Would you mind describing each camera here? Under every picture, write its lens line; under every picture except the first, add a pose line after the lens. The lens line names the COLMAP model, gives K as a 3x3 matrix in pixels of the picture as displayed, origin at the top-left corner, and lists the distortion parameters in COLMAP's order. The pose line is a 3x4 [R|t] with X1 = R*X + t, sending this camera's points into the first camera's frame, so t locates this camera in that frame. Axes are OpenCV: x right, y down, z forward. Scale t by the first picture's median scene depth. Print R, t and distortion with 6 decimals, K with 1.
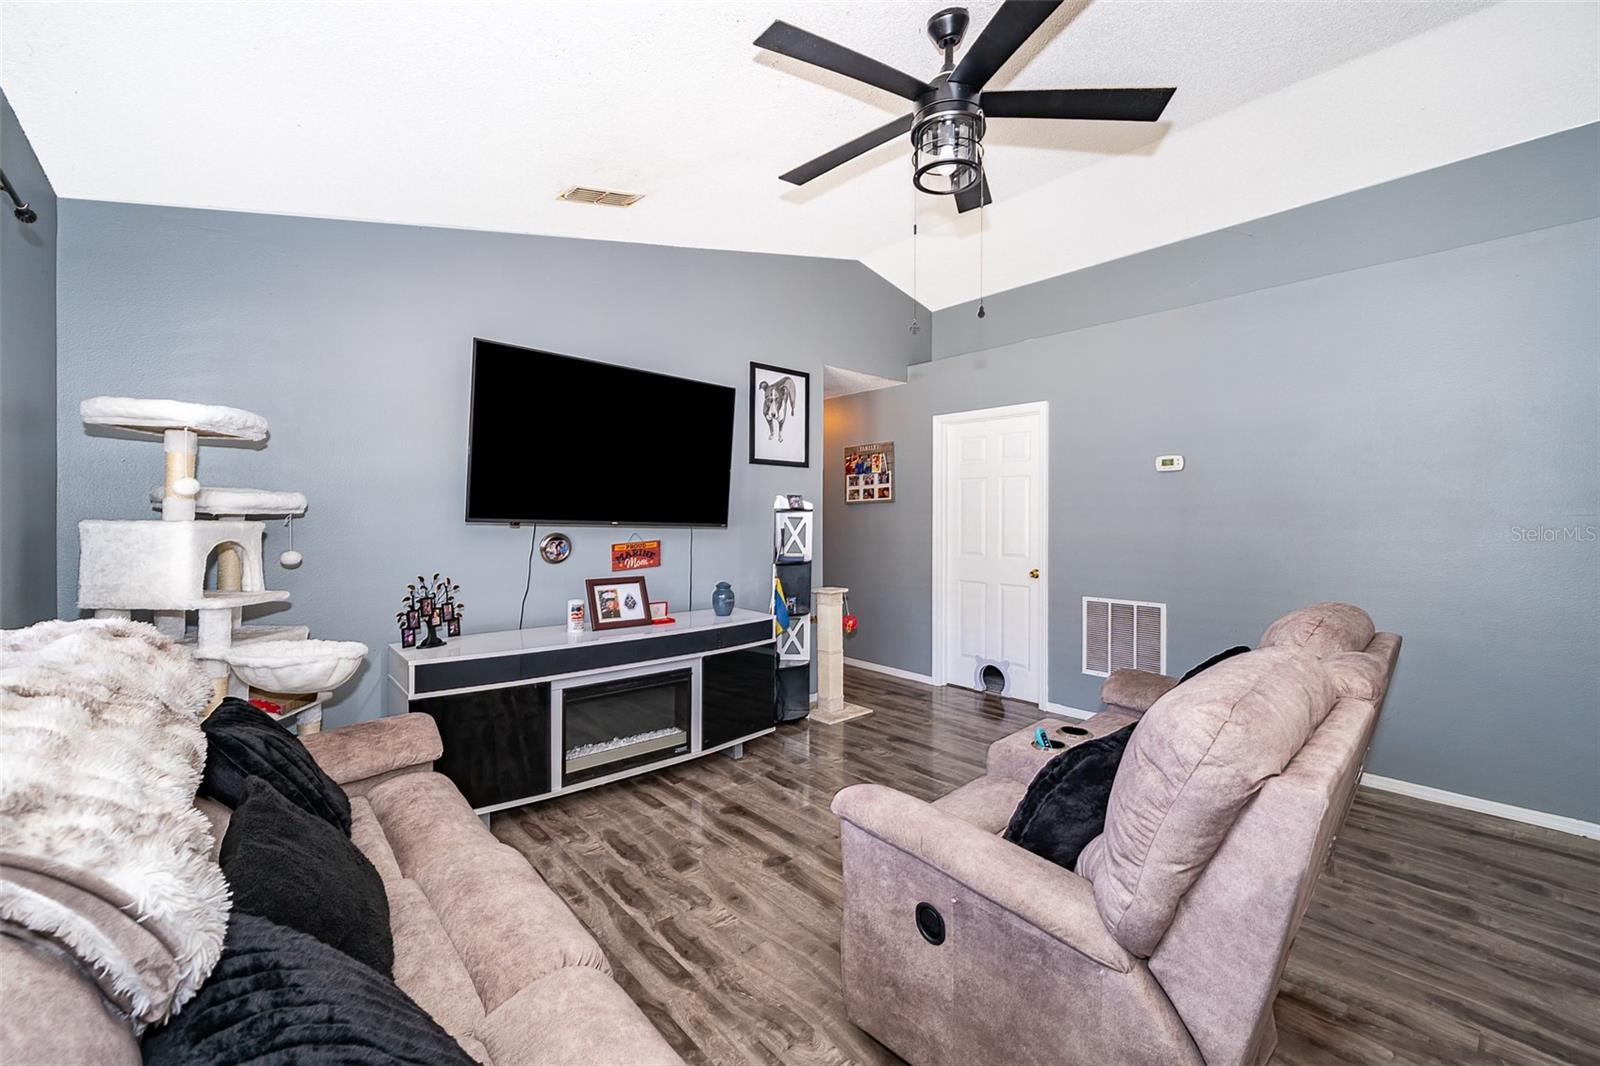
lens RADIAL K [[659.7, 0, 849.3], [0, 659.7, 521.8], [0, 0, 1]] dist [-0.000231, -0.000387]
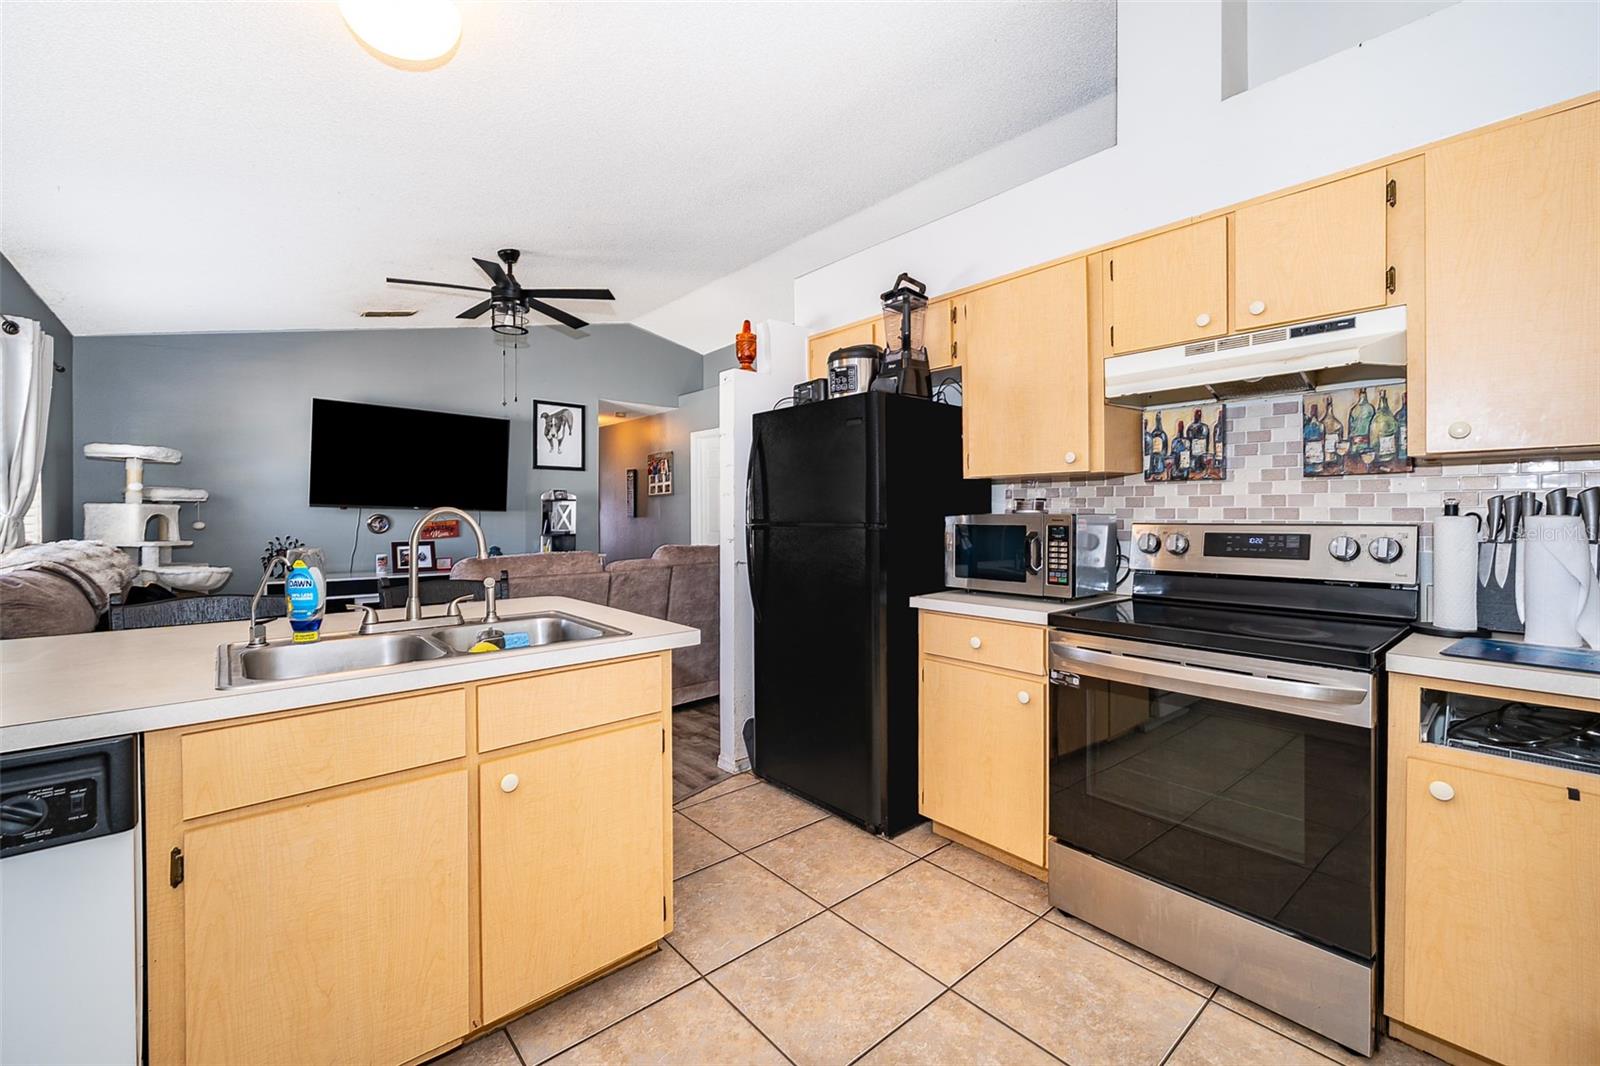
lens RADIAL K [[659.7, 0, 836.4], [0, 659.7, 517.0], [0, 0, 1]] dist [-0.000231, -0.000387]
pose [[0.999590, -0.006652, -0.027848, 0.579777], [0.006572, 0.999974, -0.002958, 0.028876], [0.027867, 0.002774, 0.999608, -0.465746]]
